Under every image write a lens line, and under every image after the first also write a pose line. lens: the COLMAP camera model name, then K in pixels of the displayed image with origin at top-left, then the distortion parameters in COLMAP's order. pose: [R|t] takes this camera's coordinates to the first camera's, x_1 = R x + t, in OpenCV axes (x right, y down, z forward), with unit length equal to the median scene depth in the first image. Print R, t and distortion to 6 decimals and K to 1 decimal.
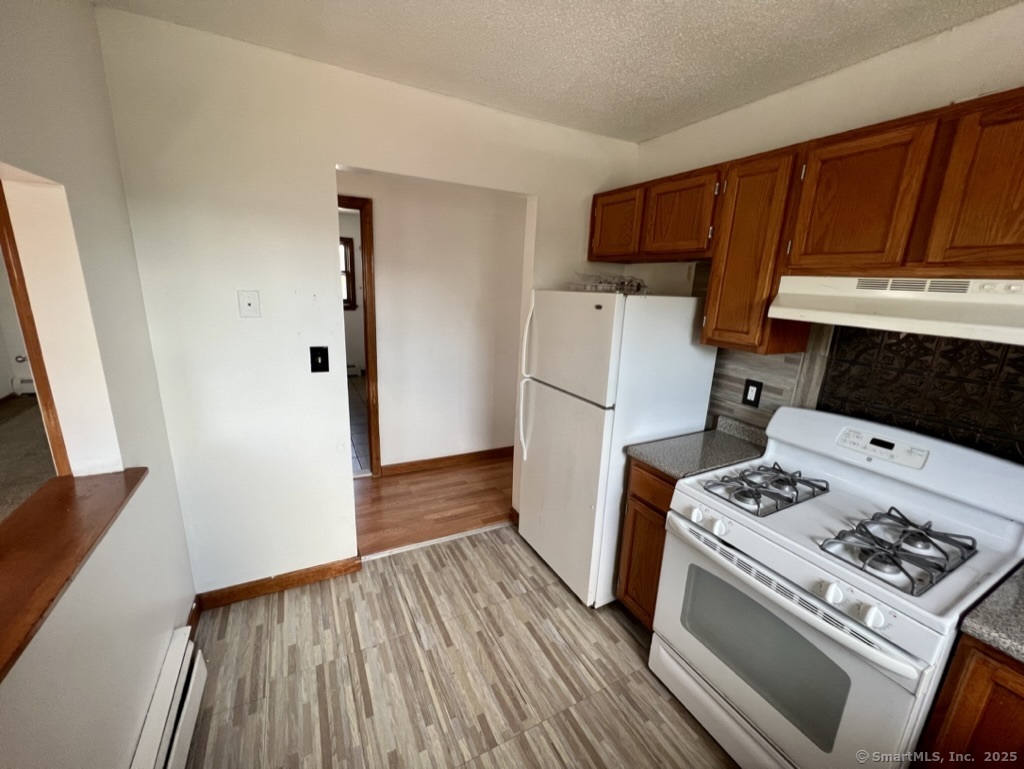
lens RADIAL K [[413.4, 0, 513.3], [0, 413.4, 390.3], [0, 0, 1]] dist [0.000118, 0.000888]
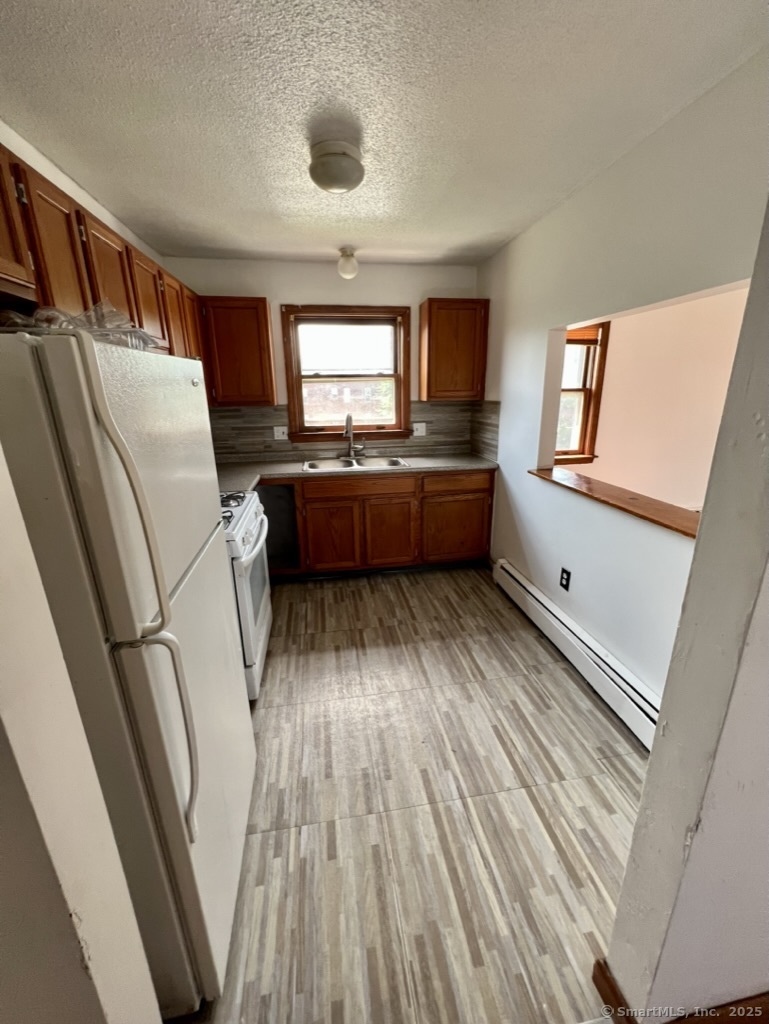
lens RADIAL K [[413.4, 0, 385.3], [0, 413.4, 508.7], [0, 0, 1]] dist [0.000118, 0.000888]
pose [[-0.947435, -0.110846, 0.300135, -0.261054], [0.061384, 0.857670, 0.510524, -0.311326], [-0.314006, 0.502111, -0.805782, 1.360698]]
